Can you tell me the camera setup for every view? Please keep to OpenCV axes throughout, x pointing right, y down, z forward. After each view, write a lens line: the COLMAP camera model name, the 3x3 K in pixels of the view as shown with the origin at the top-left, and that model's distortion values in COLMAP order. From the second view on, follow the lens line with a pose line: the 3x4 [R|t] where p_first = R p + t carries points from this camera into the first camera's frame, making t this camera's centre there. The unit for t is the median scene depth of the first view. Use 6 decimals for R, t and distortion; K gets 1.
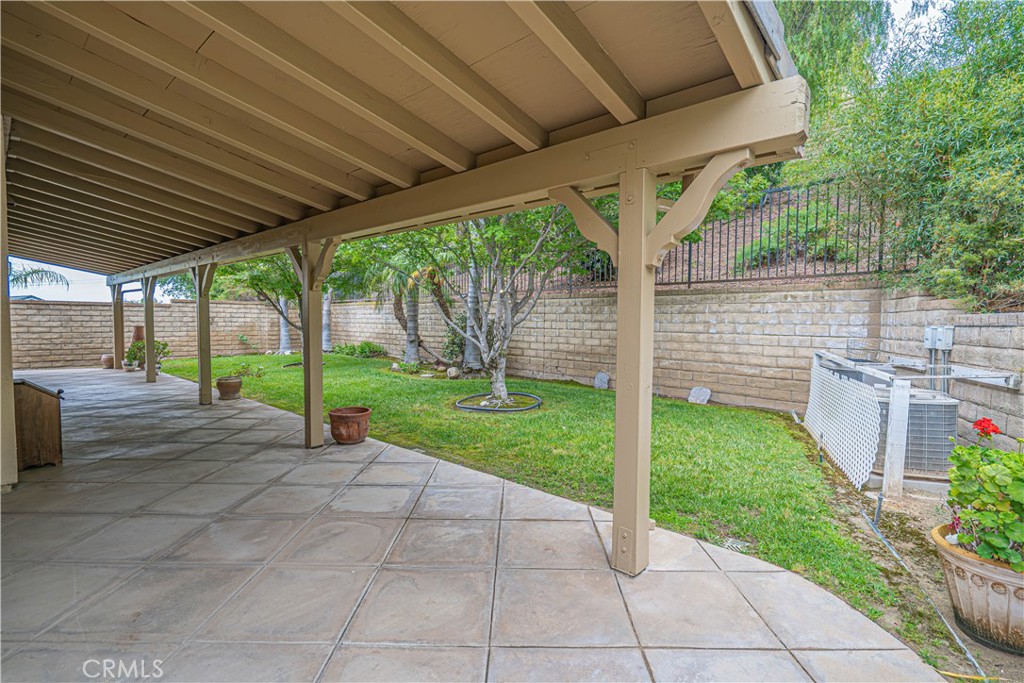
lens RADIAL K [[457.3, 0, 512.0], [0, 457.3, 341.5], [0, 0, 1]] dist [0.000369, 0.000494]
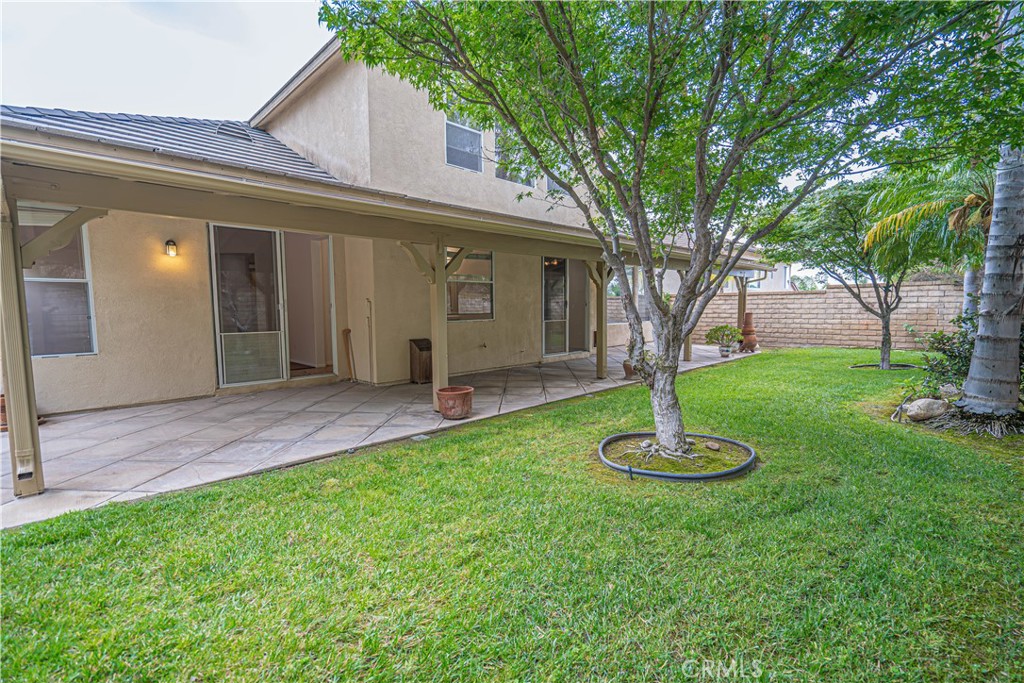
lens RADIAL K [[457.3, 0, 512.0], [0, 457.3, 341.5], [0, 0, 1]] dist [0.000369, 0.000494]
pose [[-0.004072, 0.064819, -0.997889, 0.221729], [-0.037373, 0.997190, 0.064926, -0.011766], [0.999293, 0.037559, -0.001638, 0.341474]]
